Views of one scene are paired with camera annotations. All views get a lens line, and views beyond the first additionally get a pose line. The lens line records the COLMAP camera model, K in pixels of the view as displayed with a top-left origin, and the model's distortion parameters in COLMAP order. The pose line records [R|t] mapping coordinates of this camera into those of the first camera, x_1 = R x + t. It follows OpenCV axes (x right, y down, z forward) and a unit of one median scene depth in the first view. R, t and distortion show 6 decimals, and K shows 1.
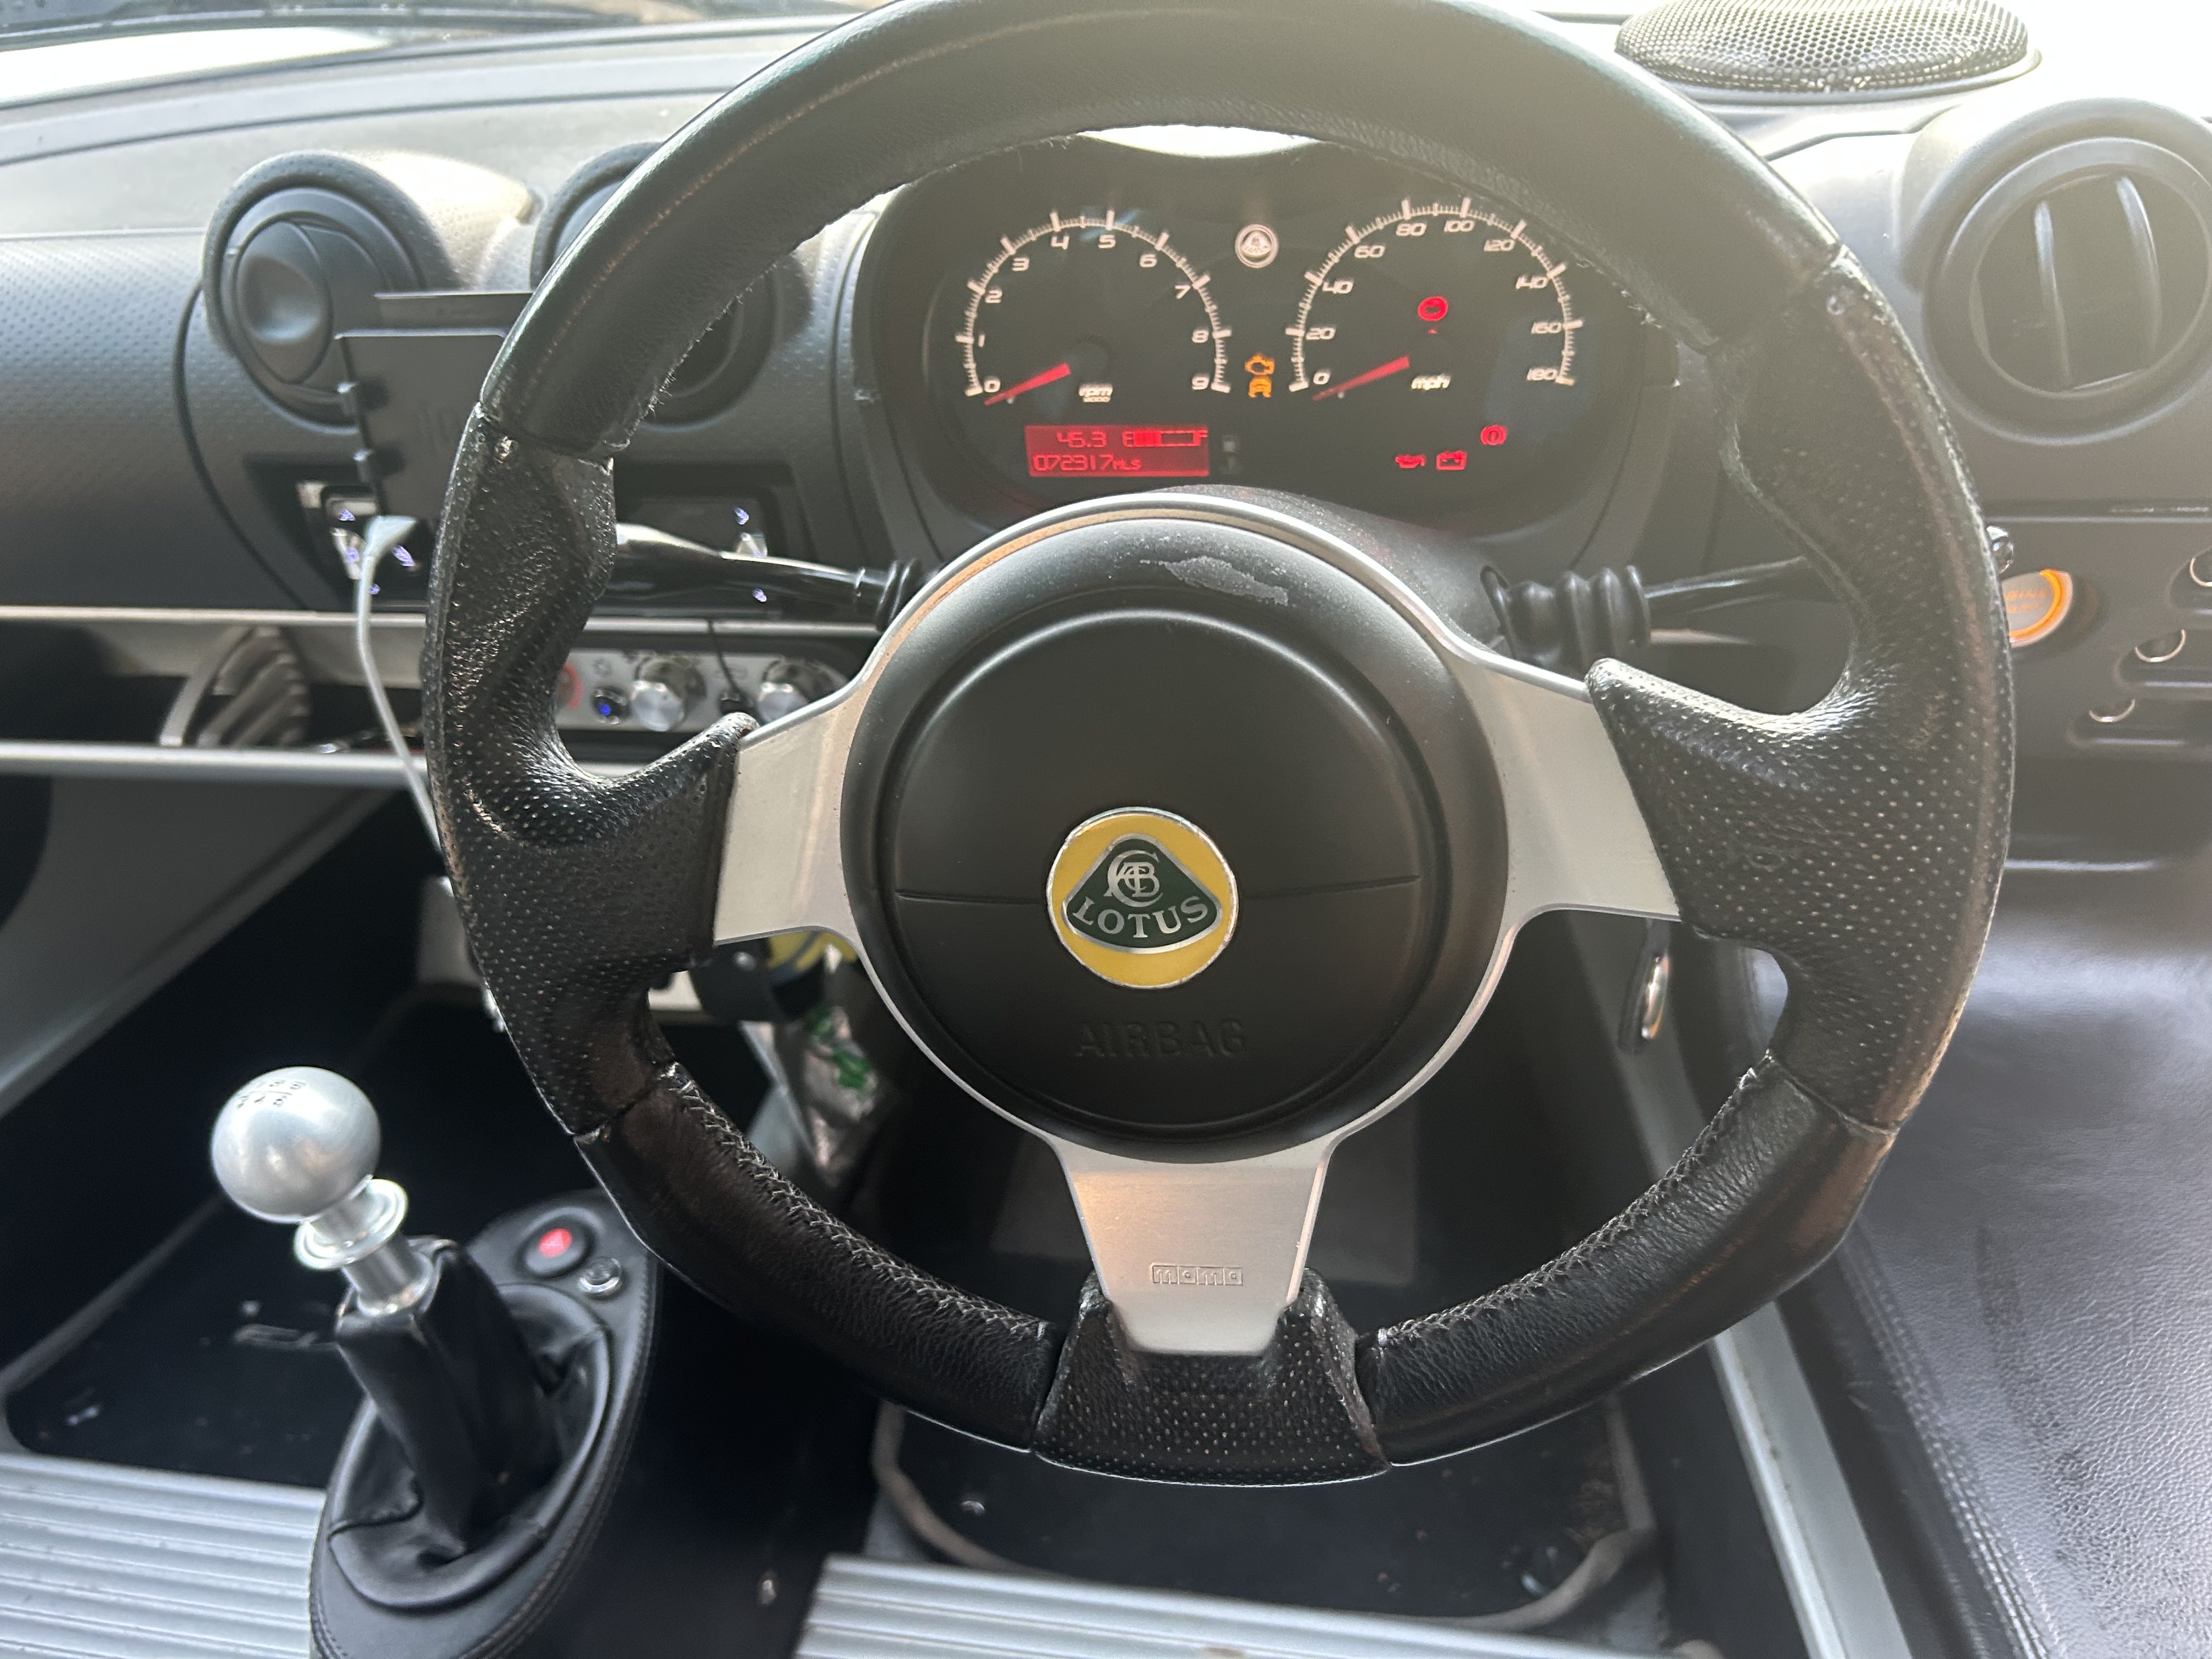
lens RADIAL K [[1710.3, 0, 1106.0], [0, 1710.3, 829.5], [0, 0, 1]] dist [0.075683, -0.125495]
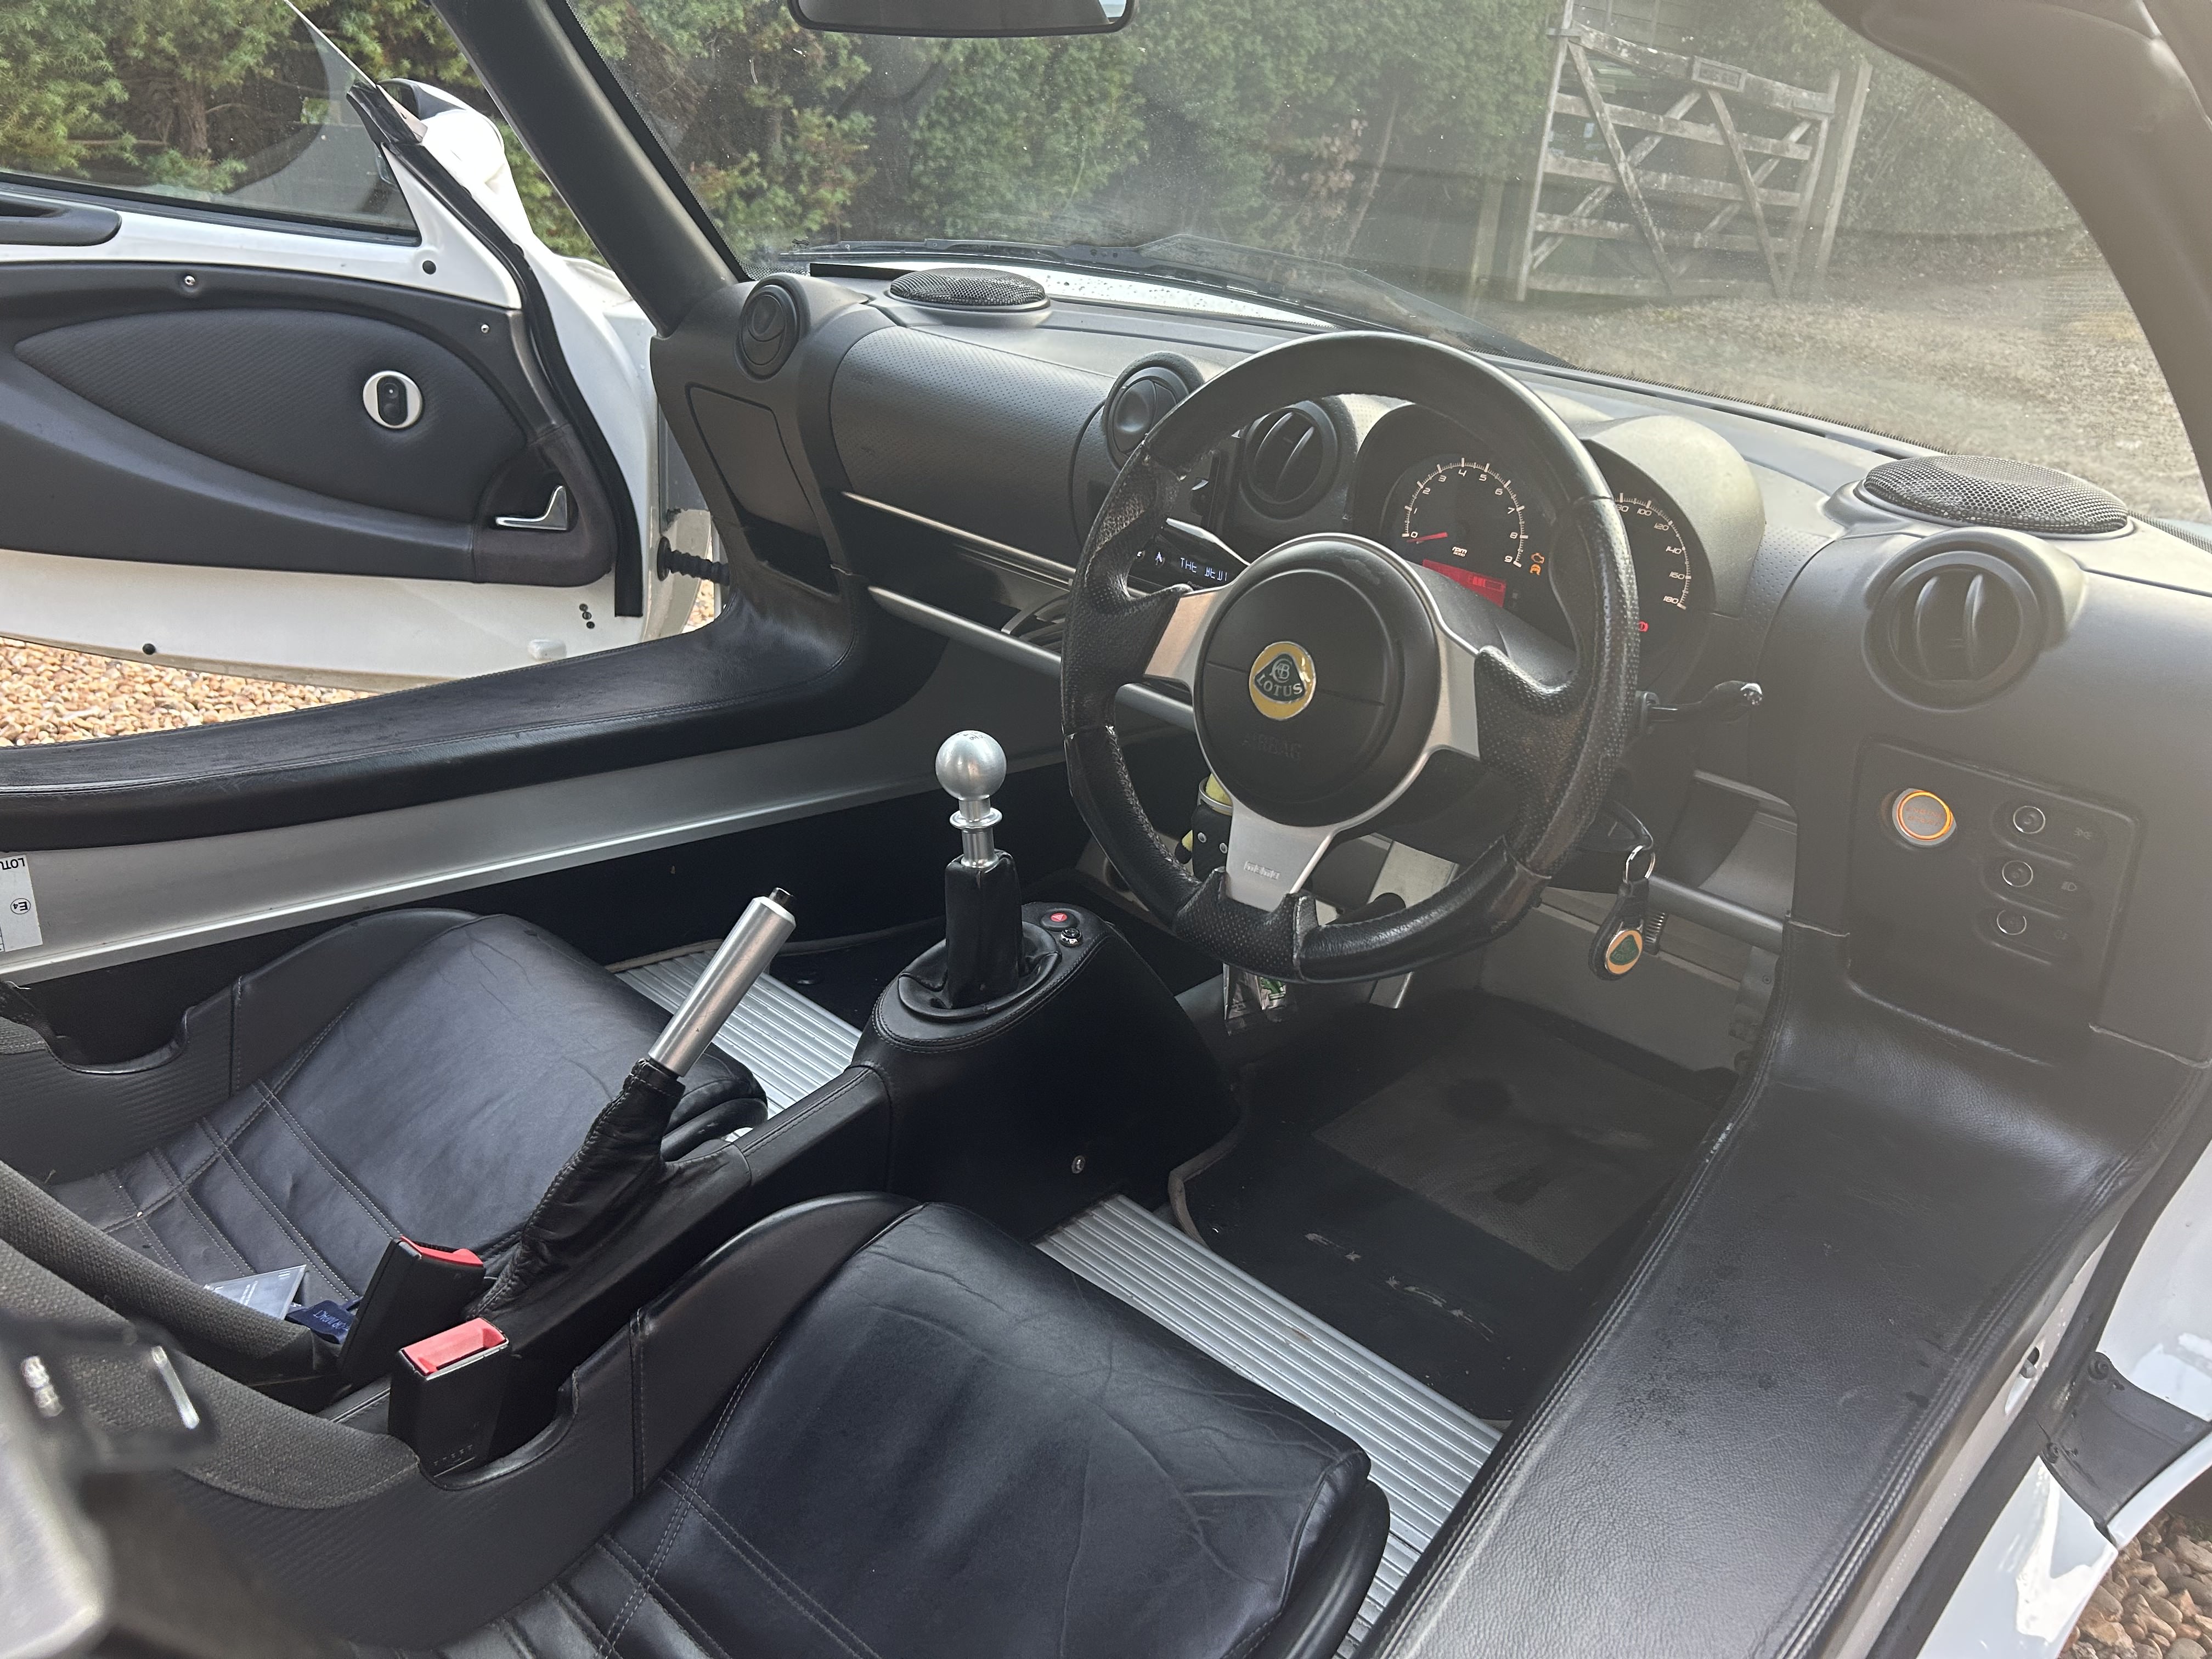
lens RADIAL K [[1710.3, 0, 1106.0], [0, 1710.3, 829.5], [0, 0, 1]] dist [0.075683, -0.125495]
pose [[0.829493, 0.344356, -0.439728, 0.641789], [-0.413766, 0.907713, -0.069679, 0.339197], [0.375153, 0.239743, 0.895424, -0.827885]]
